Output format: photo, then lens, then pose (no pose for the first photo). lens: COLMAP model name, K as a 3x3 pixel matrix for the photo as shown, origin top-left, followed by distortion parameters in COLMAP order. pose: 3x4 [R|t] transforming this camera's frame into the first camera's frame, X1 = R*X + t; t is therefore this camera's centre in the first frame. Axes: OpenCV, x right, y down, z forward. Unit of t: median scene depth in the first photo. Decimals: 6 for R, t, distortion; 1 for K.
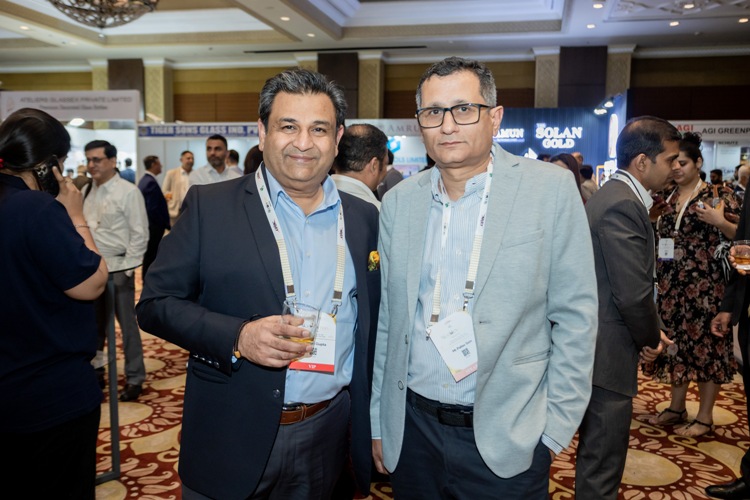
lens RADIAL K [[705.2, 0, 375.0], [0, 705.2, 250.0], [0, 0, 1]] dist [-0.004268, 0.002281]
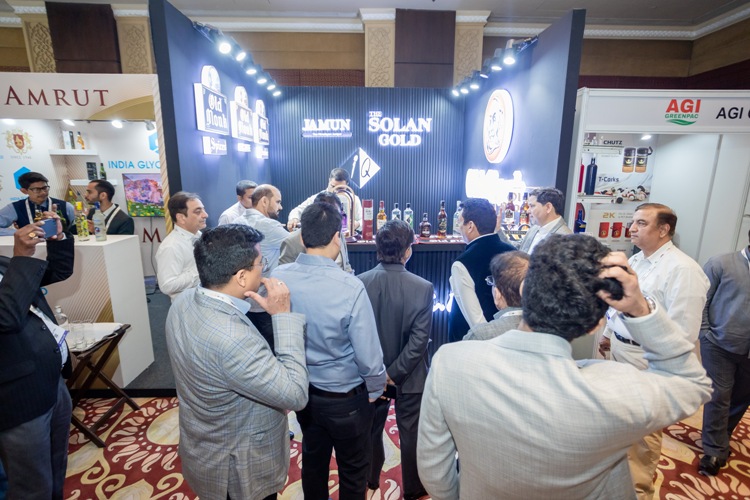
lens RADIAL K [[366.9, 0, 375.0], [0, 366.9, 250.0], [0, 0, 1]] dist [-0.055543, 0.032599]
pose [[0.970066, -0.062484, 0.234667, 0.142462], [0.031004, 0.990290, 0.135514, -0.092039], [-0.240855, -0.124182, 0.962584, 0.636921]]
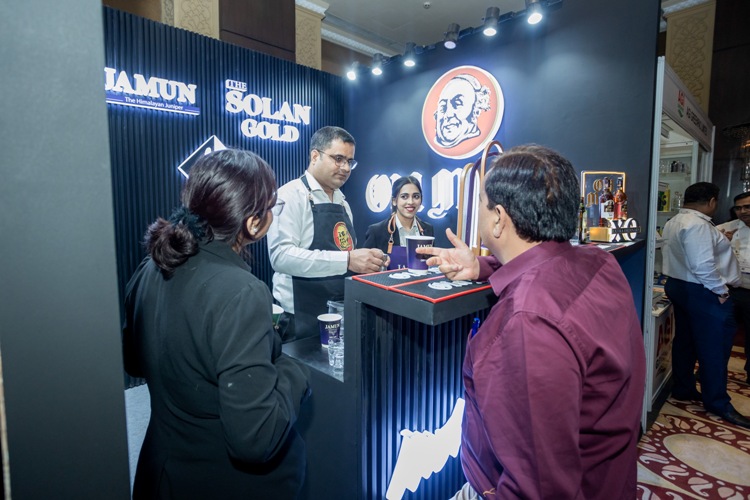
lens RADIAL K [[366.9, 0, 375.0], [0, 366.9, 250.0], [0, 0, 1]] dist [-0.055543, 0.032599]
pose [[0.572846, -0.114825, 0.811580, 0.088793], [0.079386, 0.993256, 0.084496, -0.085384], [-0.815810, 0.016025, 0.578099, 0.796736]]
